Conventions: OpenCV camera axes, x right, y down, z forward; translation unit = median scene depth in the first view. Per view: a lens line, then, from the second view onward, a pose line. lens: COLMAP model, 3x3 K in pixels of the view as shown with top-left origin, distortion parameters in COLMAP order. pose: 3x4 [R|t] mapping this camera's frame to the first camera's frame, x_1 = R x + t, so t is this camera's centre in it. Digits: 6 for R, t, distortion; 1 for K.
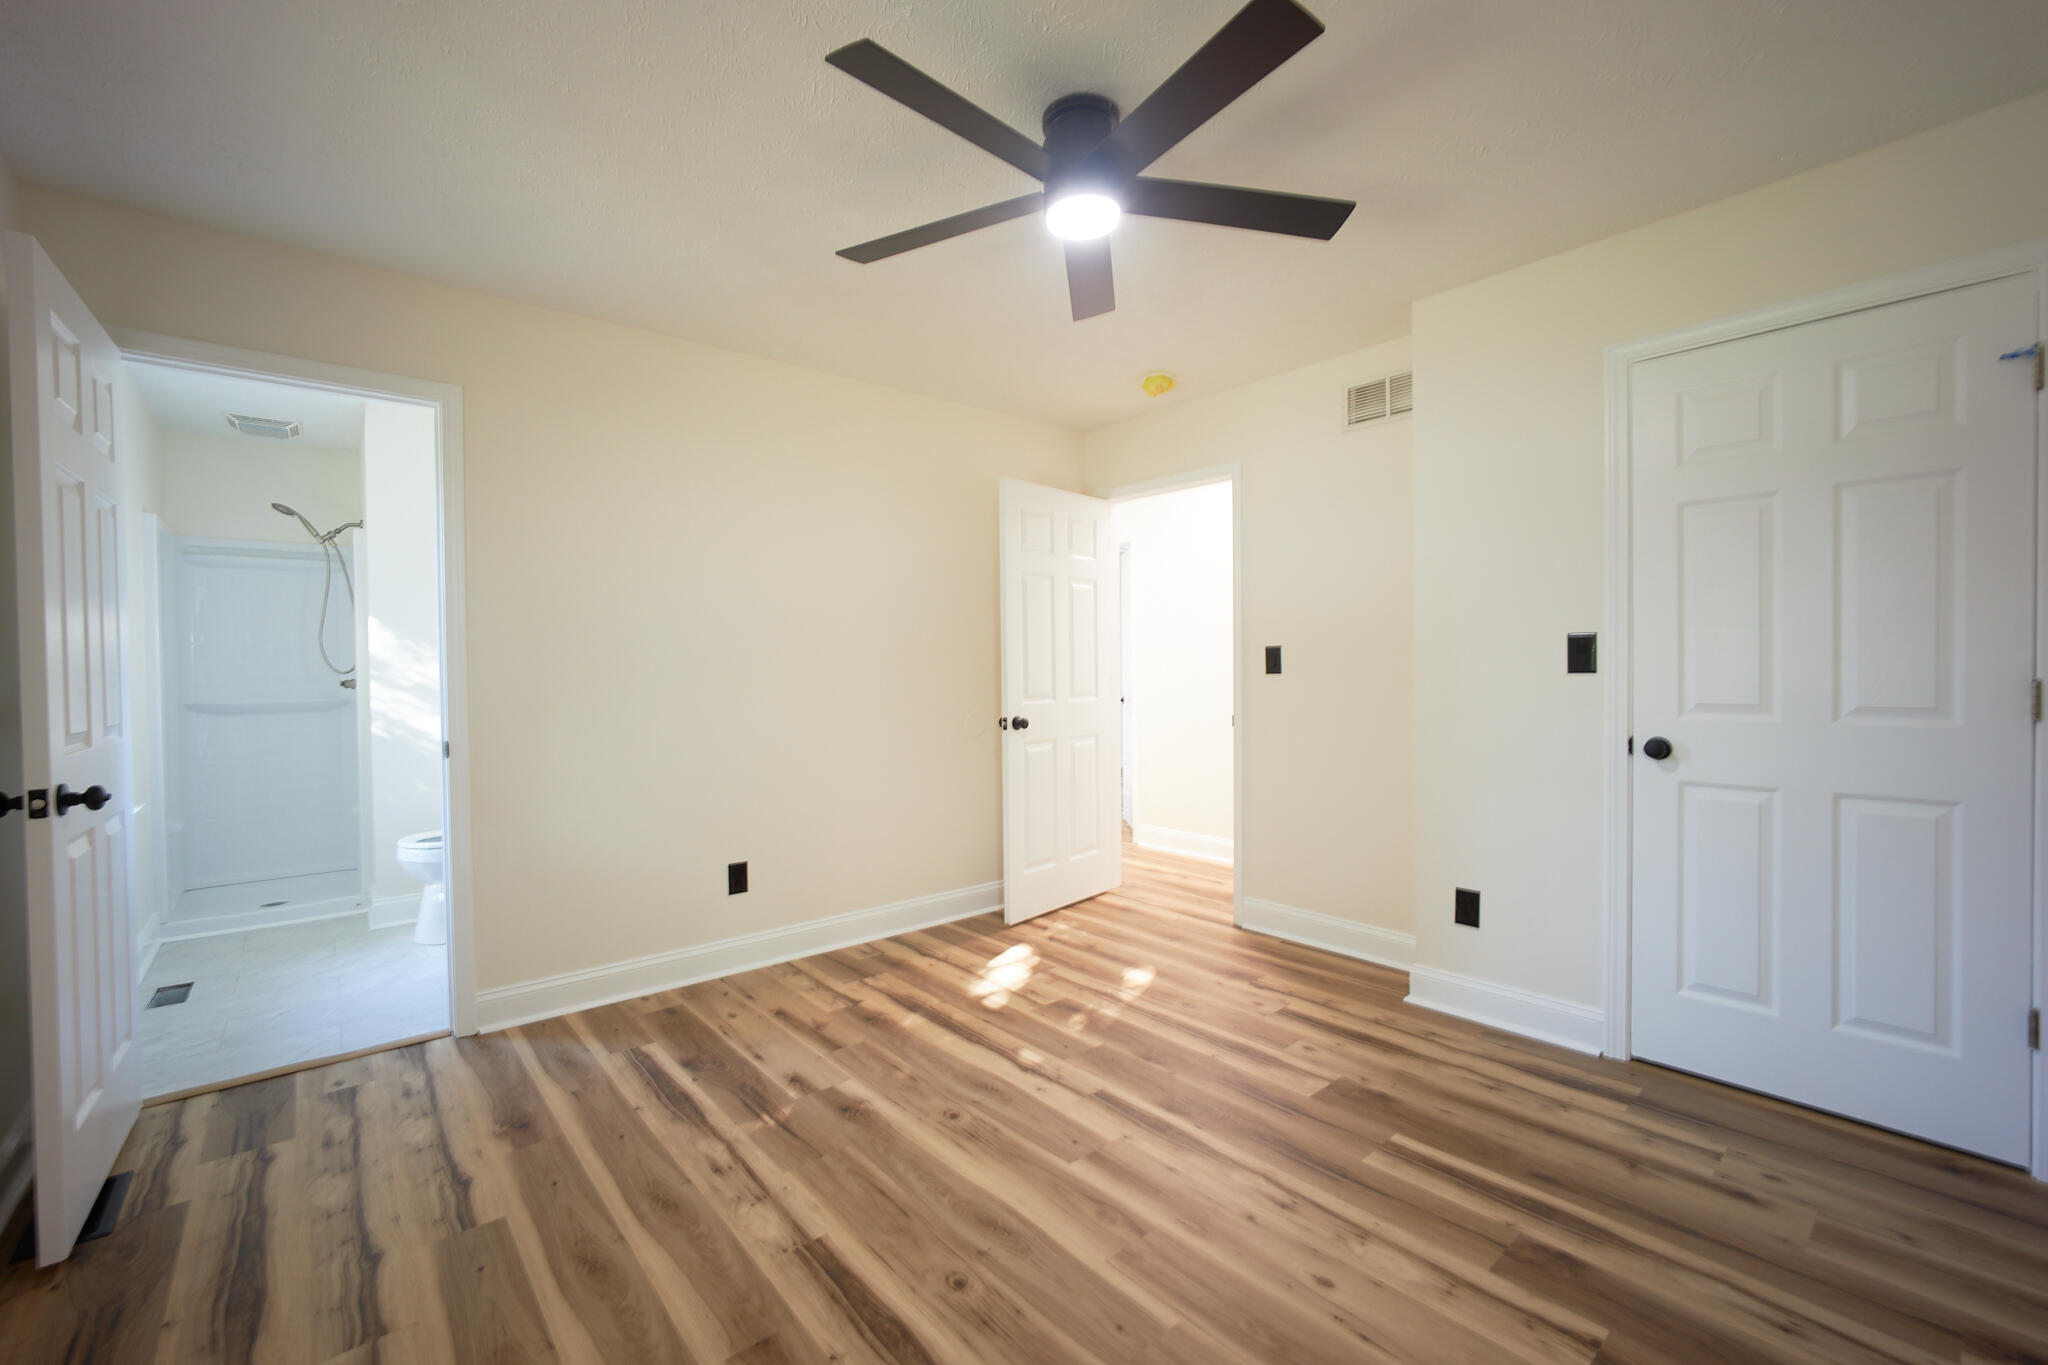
lens RADIAL K [[861.3, 0, 1028.3], [0, 861.3, 680.2], [0, 0, 1]] dist [-0.031517, 0.012906]
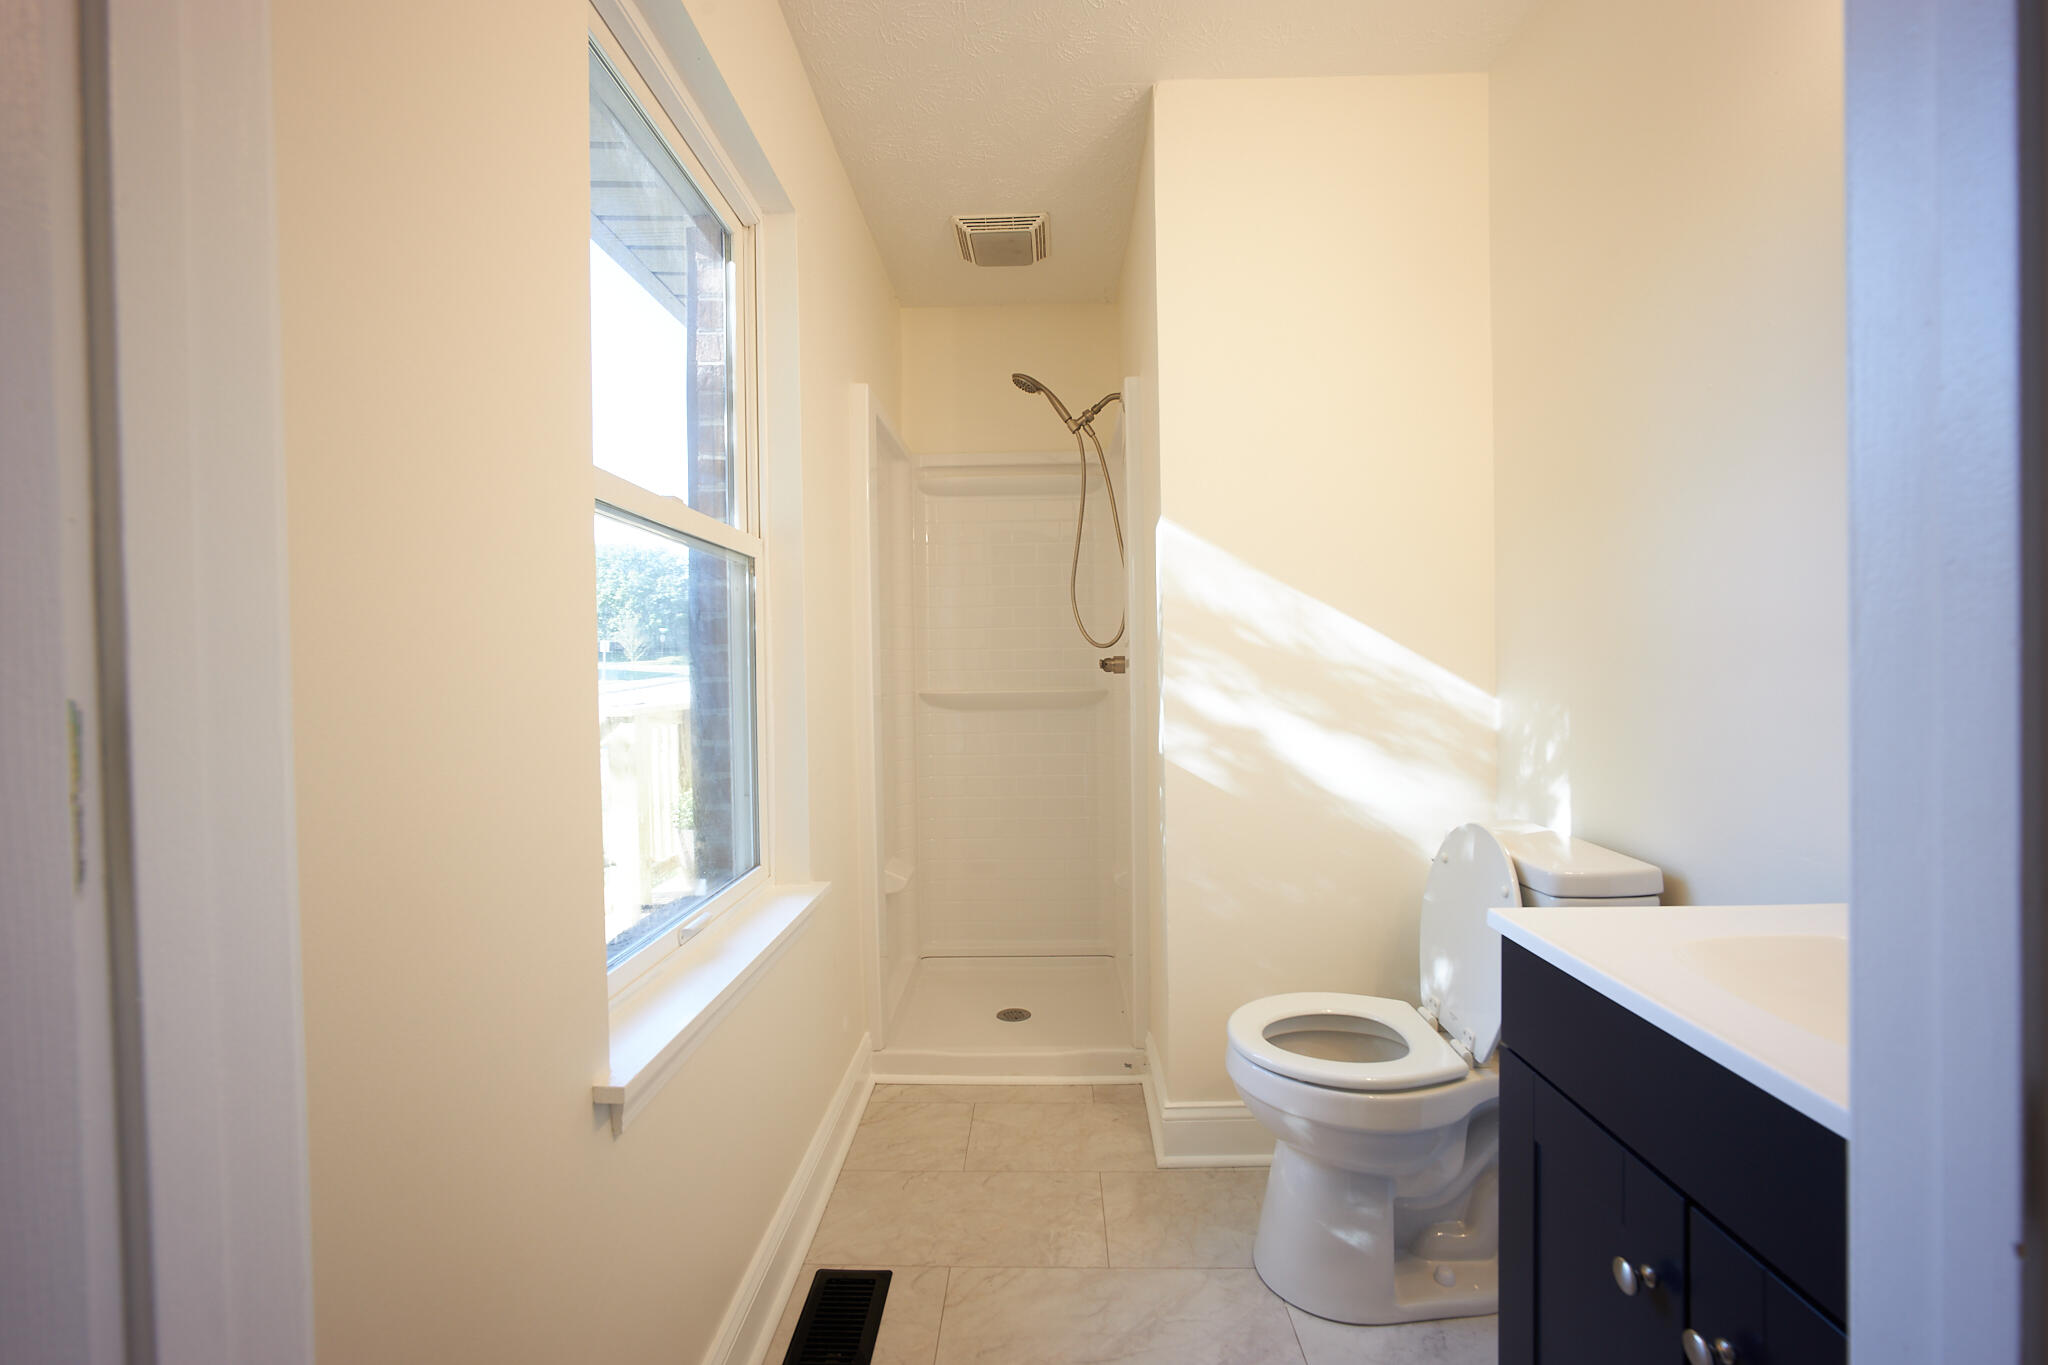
lens RADIAL K [[861.3, 0, 1028.3], [0, 861.3, 680.2], [0, 0, 1]] dist [-0.031517, 0.012906]
pose [[0.743156, 0.008442, -0.669065, -0.452283], [-0.000184, 0.999923, 0.012412, 0.007924], [0.669118, -0.009101, 0.743100, 0.526210]]
